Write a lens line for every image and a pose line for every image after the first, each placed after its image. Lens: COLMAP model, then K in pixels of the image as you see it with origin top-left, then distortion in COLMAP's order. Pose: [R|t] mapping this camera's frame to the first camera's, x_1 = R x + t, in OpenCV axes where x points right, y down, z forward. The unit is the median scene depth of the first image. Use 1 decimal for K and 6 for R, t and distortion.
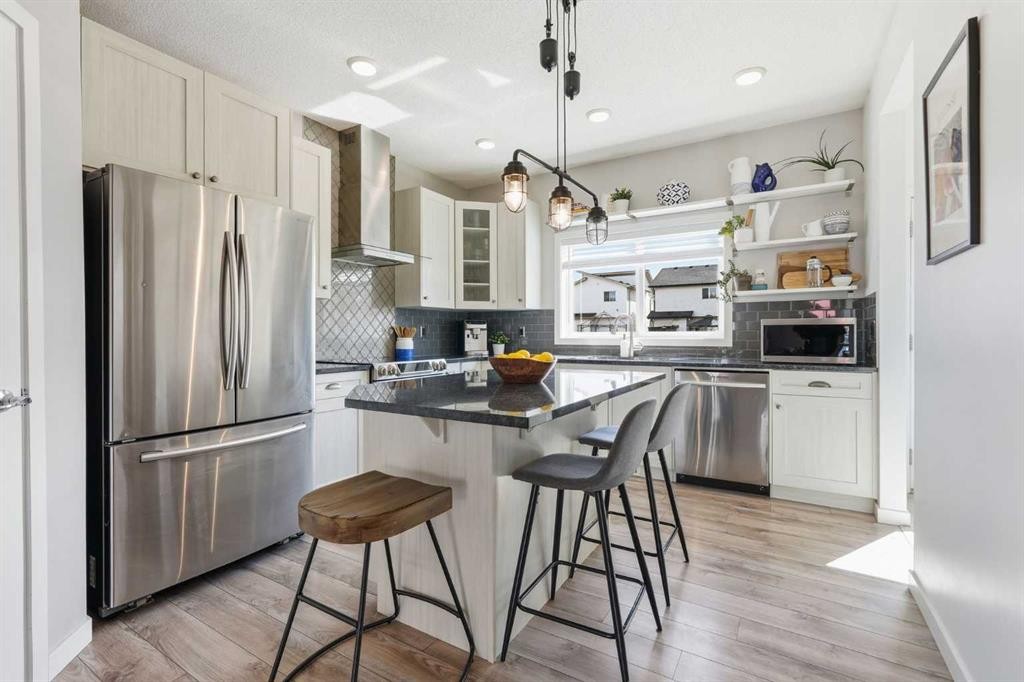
lens RADIAL K [[456.0, 0, 507.5], [0, 456.0, 335.8], [0, 0, 1]] dist [-0.015996, 0.008006]
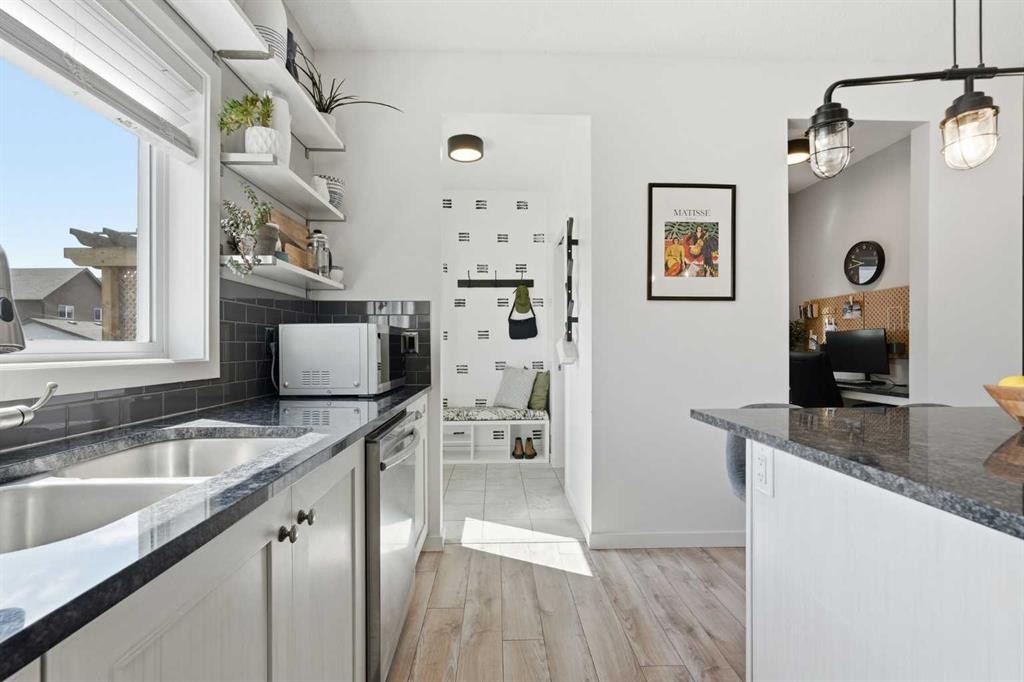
lens RADIAL K [[456.0, 0, 506.8], [0, 456.0, 346.4], [0, 0, 1]] dist [-0.015996, 0.008006]
pose [[-0.542583, 0.005334, 0.839985, -0.024828], [0.008240, 0.999966, -0.001027, -0.003878], [-0.839962, 0.006364, -0.542609, 0.925473]]
